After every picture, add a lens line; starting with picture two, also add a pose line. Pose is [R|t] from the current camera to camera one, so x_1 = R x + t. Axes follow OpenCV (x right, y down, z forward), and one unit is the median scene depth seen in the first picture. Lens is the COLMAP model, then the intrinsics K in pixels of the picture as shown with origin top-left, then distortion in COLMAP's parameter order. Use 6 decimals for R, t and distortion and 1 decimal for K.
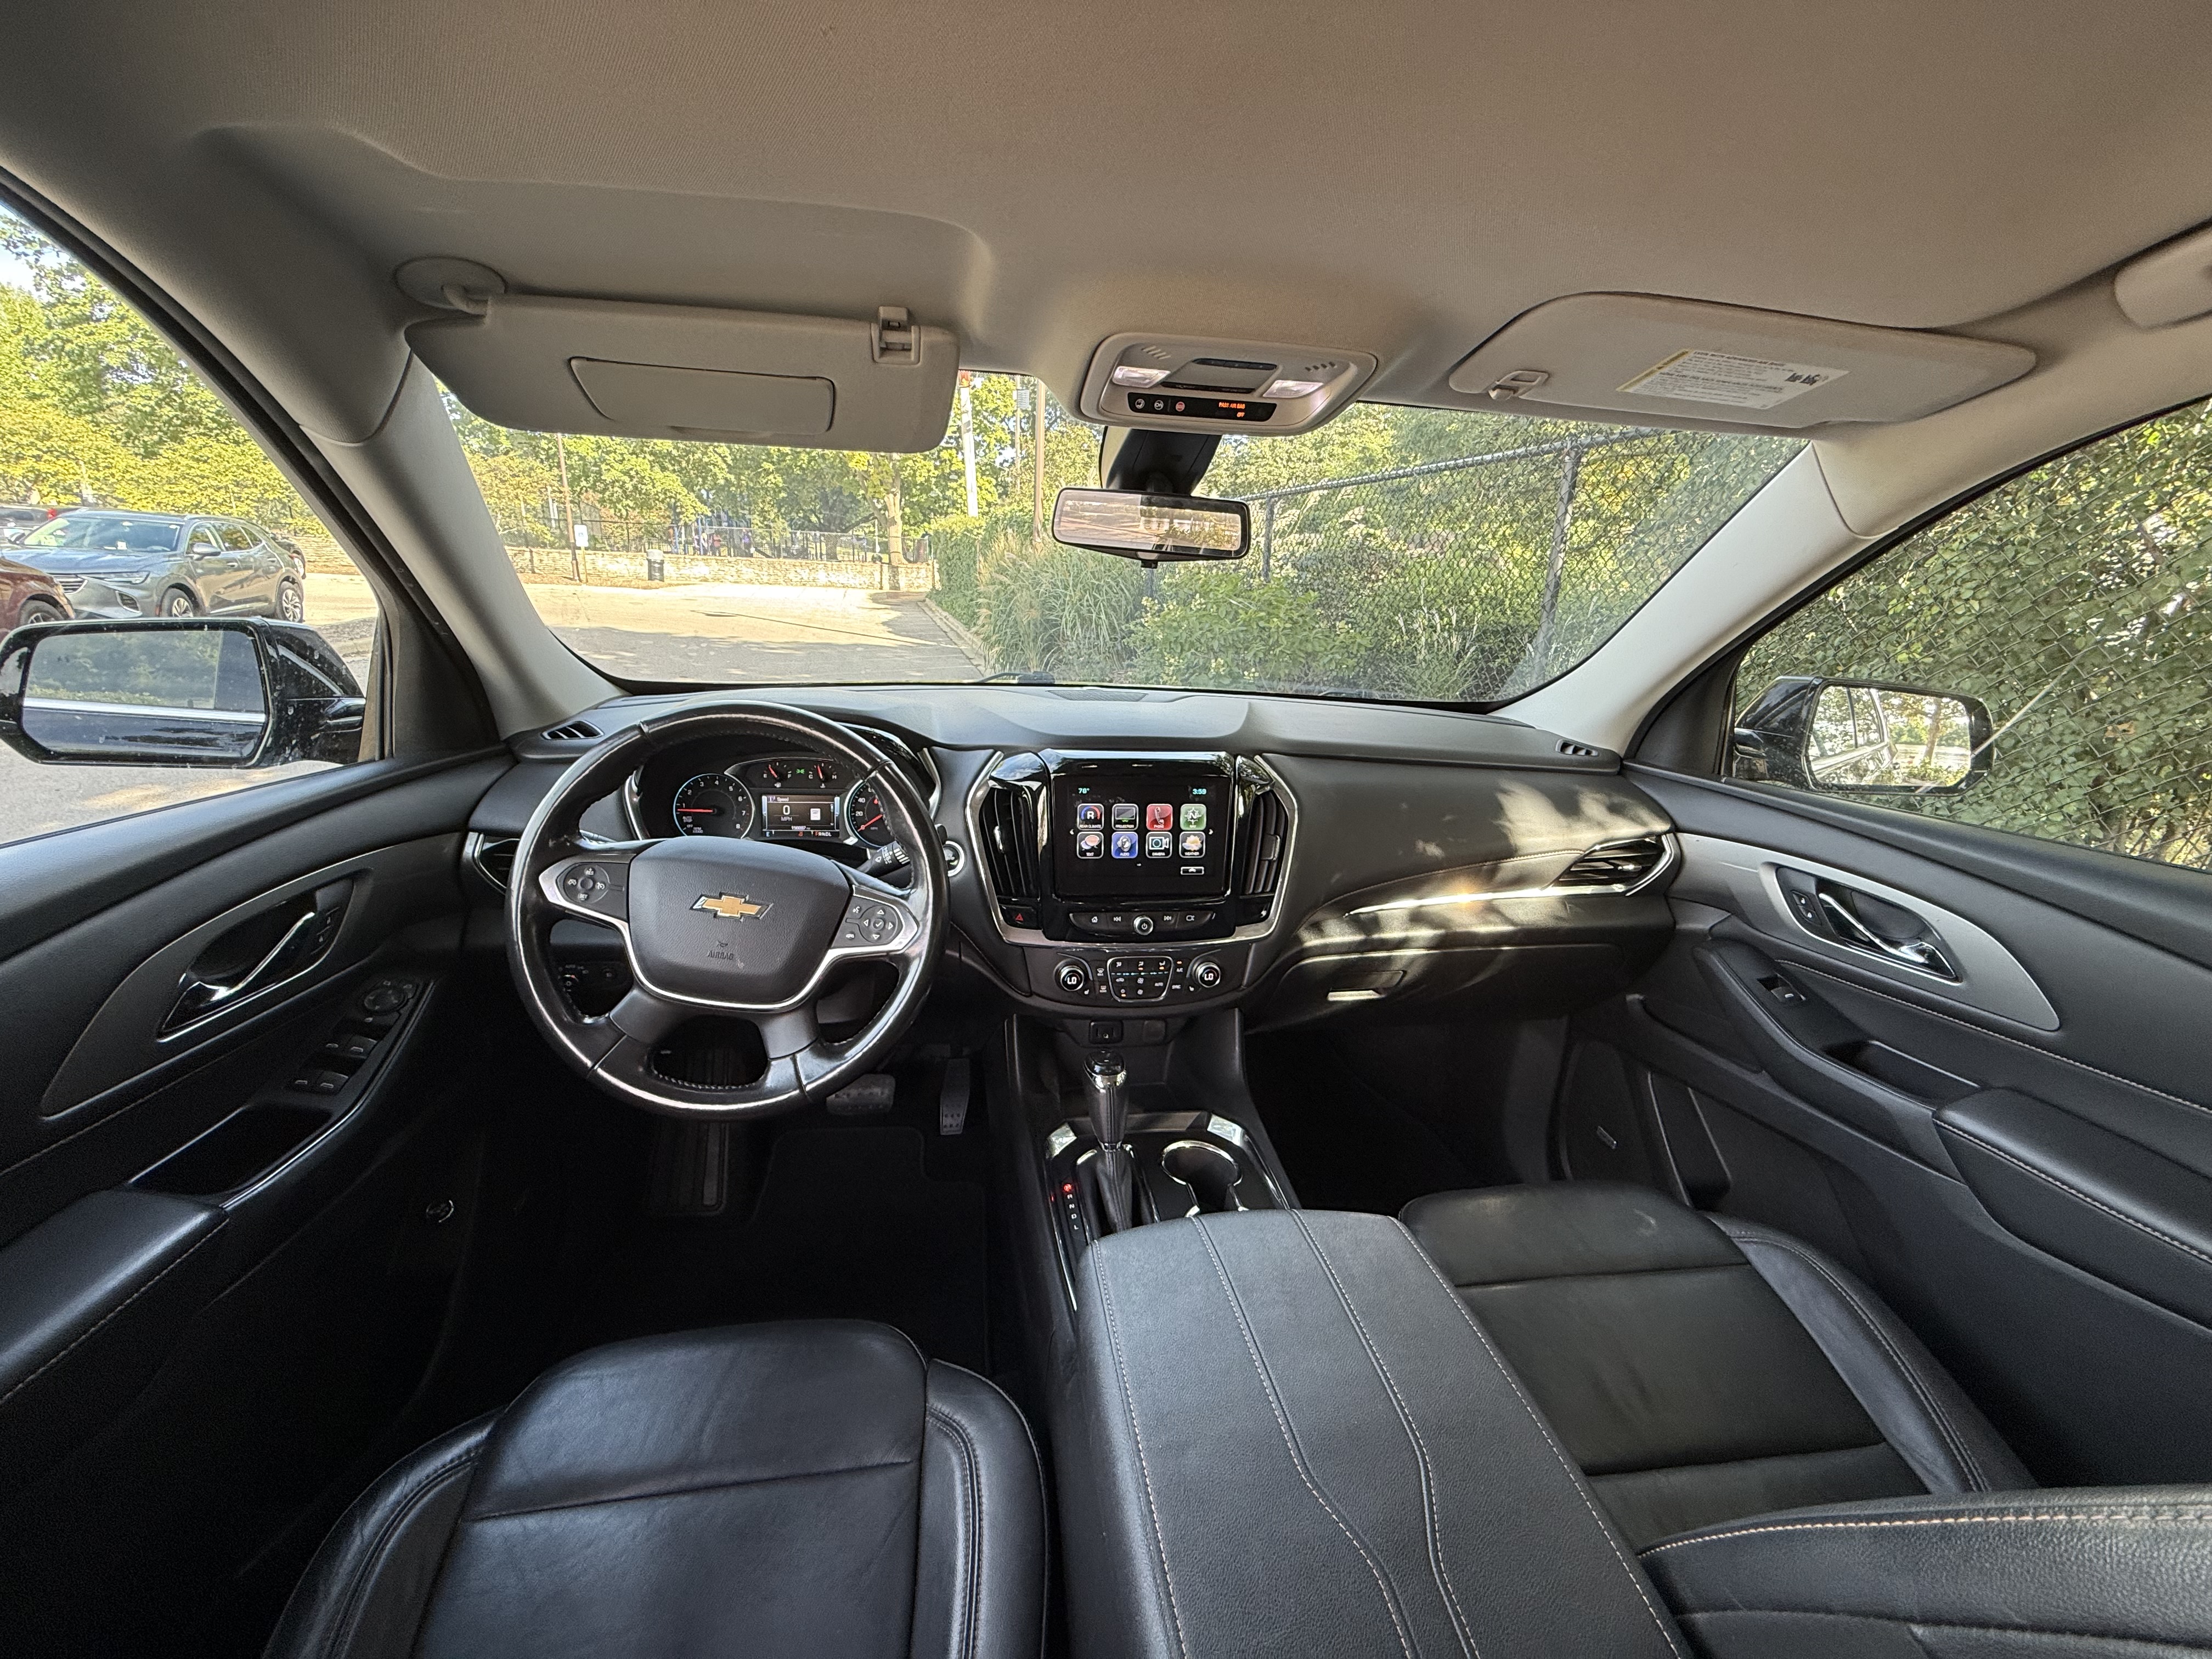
lens RADIAL K [[886.3, 0, 1106.0], [0, 886.3, 829.5], [0, 0, 1]] dist [0.003629, -0.000075]
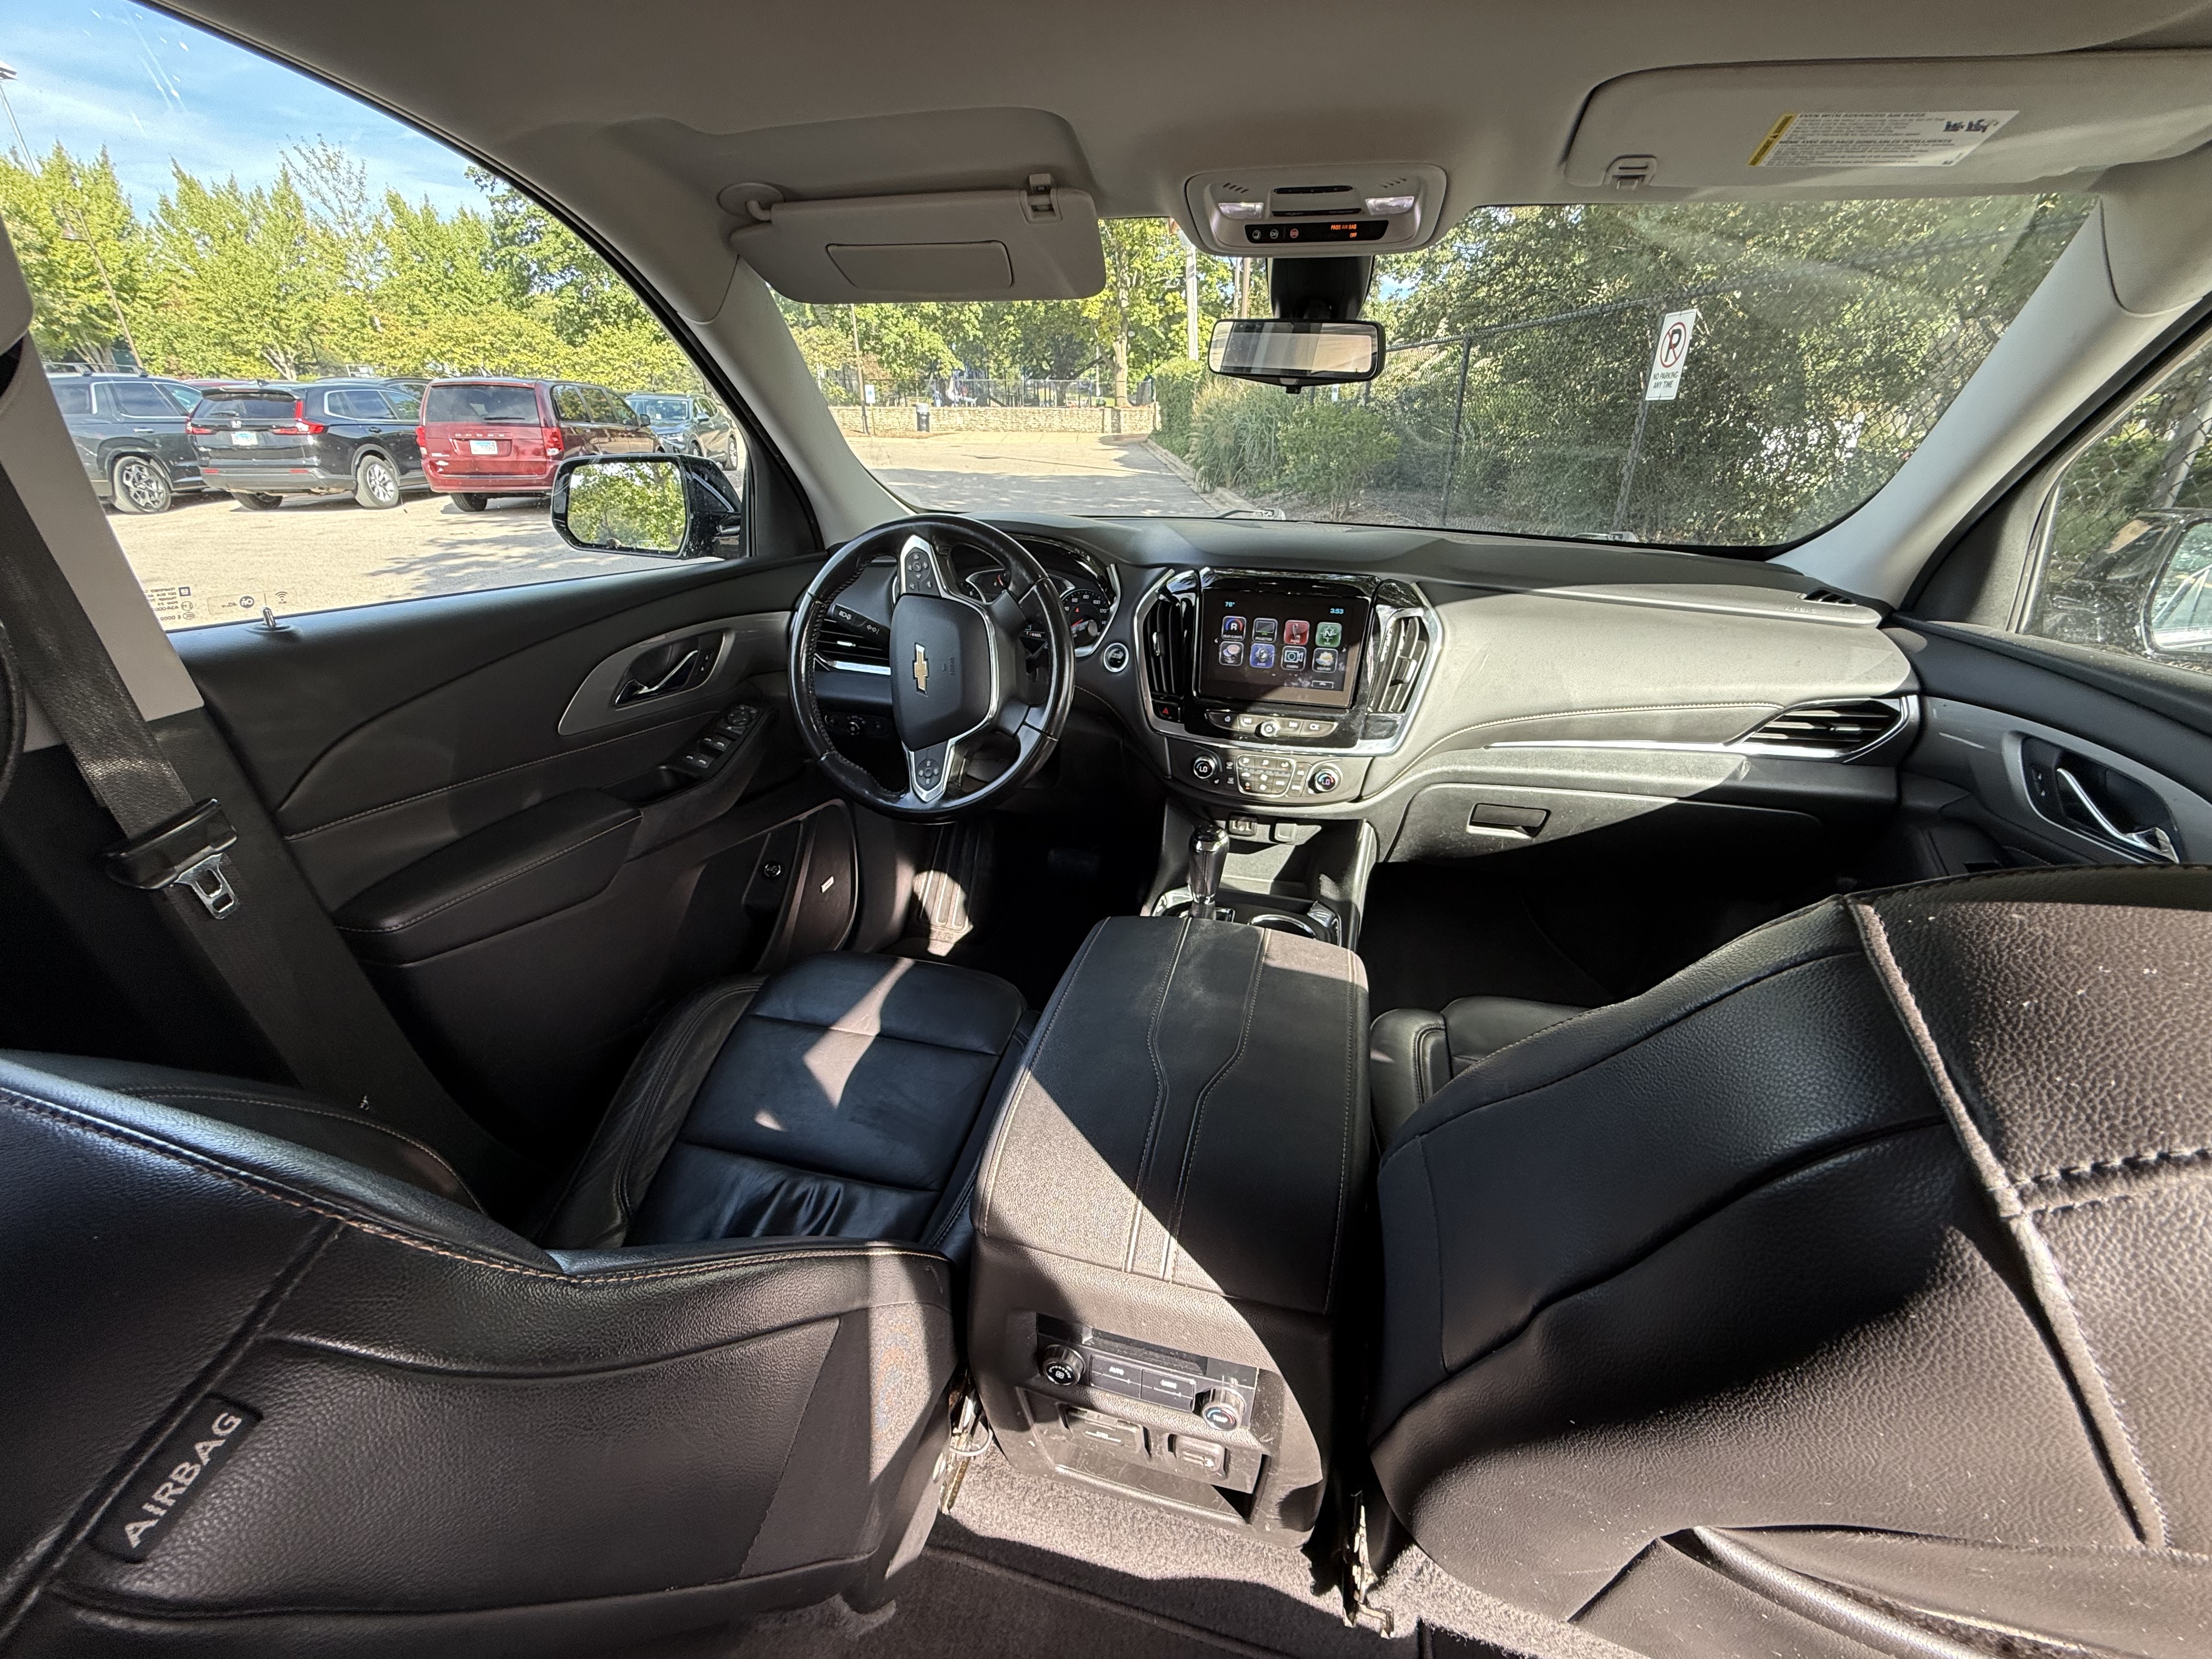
lens RADIAL K [[892.1, 0, 1106.0], [0, 892.1, 829.5], [0, 0, 1]] dist [0.001087, -0.000091]
pose [[0.919113, 0.137694, -0.369149, 0.289983], [-0.084847, 0.984133, 0.155832, 0.075610], [0.384749, -0.111906, 0.916212, -0.144142]]
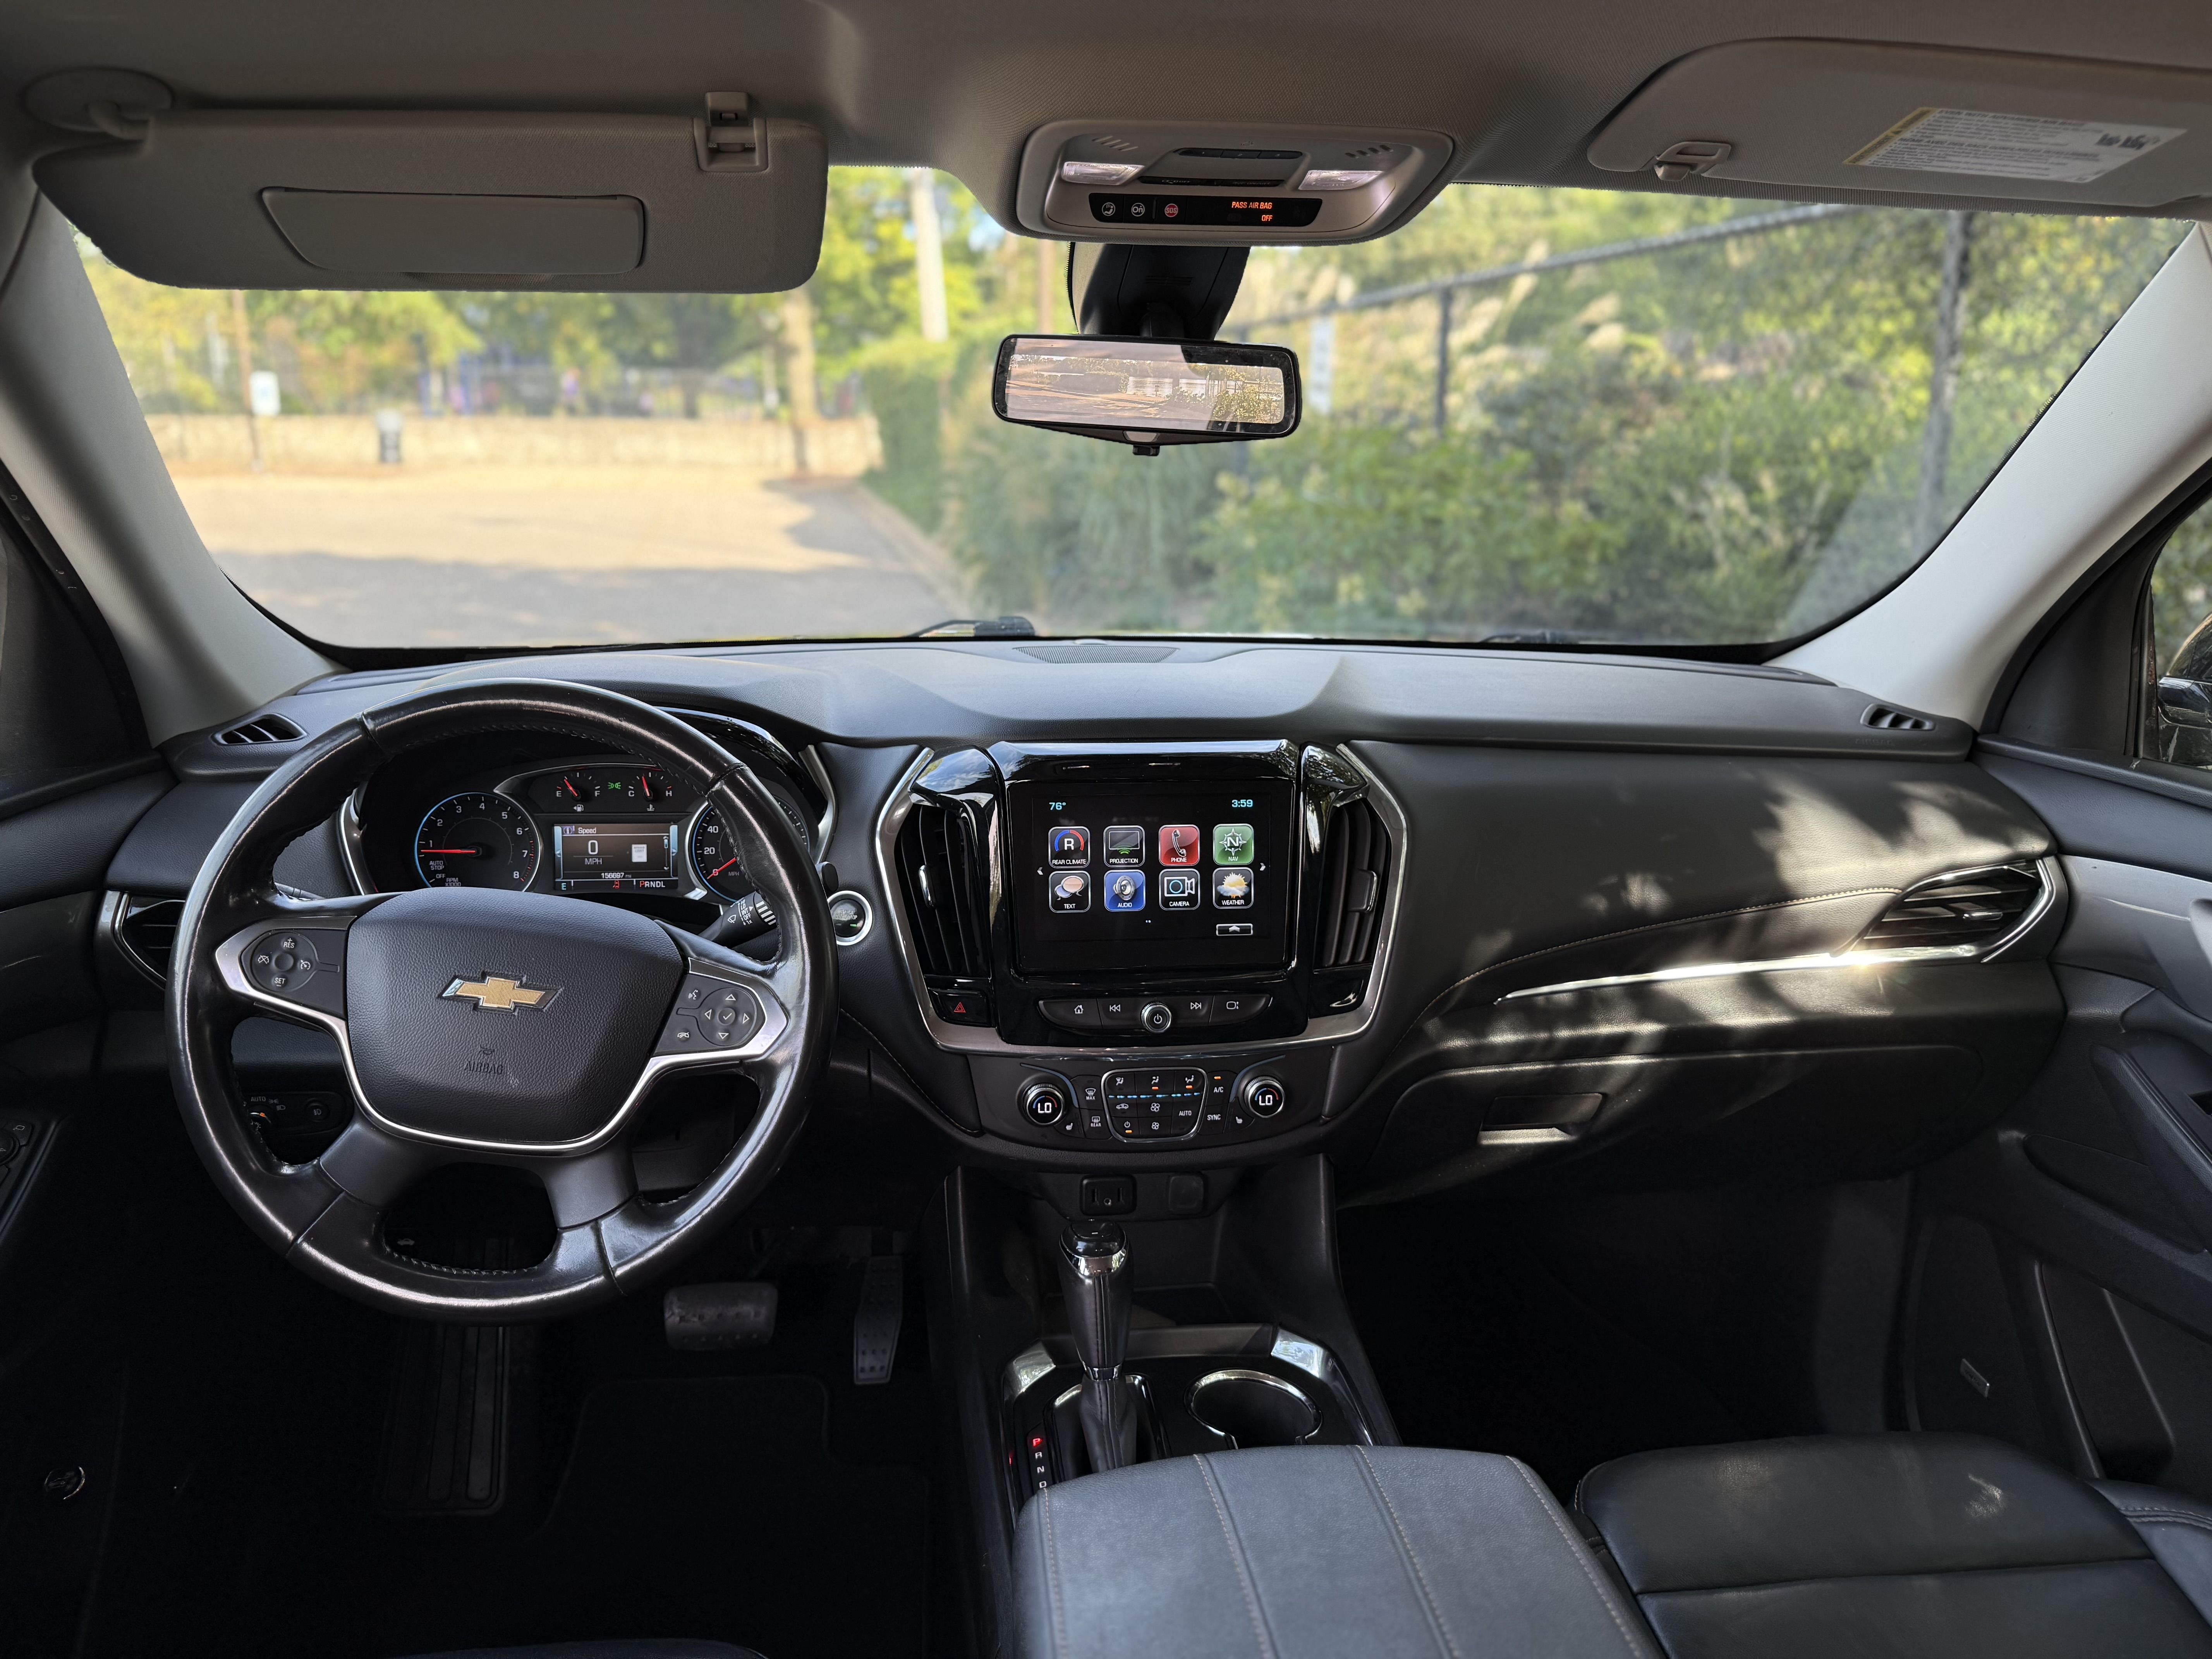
lens RADIAL K [[1566.9, 0, 1106.0], [0, 1566.9, 829.5], [0, 0, 1]] dist [0.088828, -0.121068]
pose [[0.998611, -0.021919, -0.047919, 0.062705], [0.020368, 0.999260, -0.032615, 0.010235], [0.048598, 0.031594, 0.998319, -0.115401]]
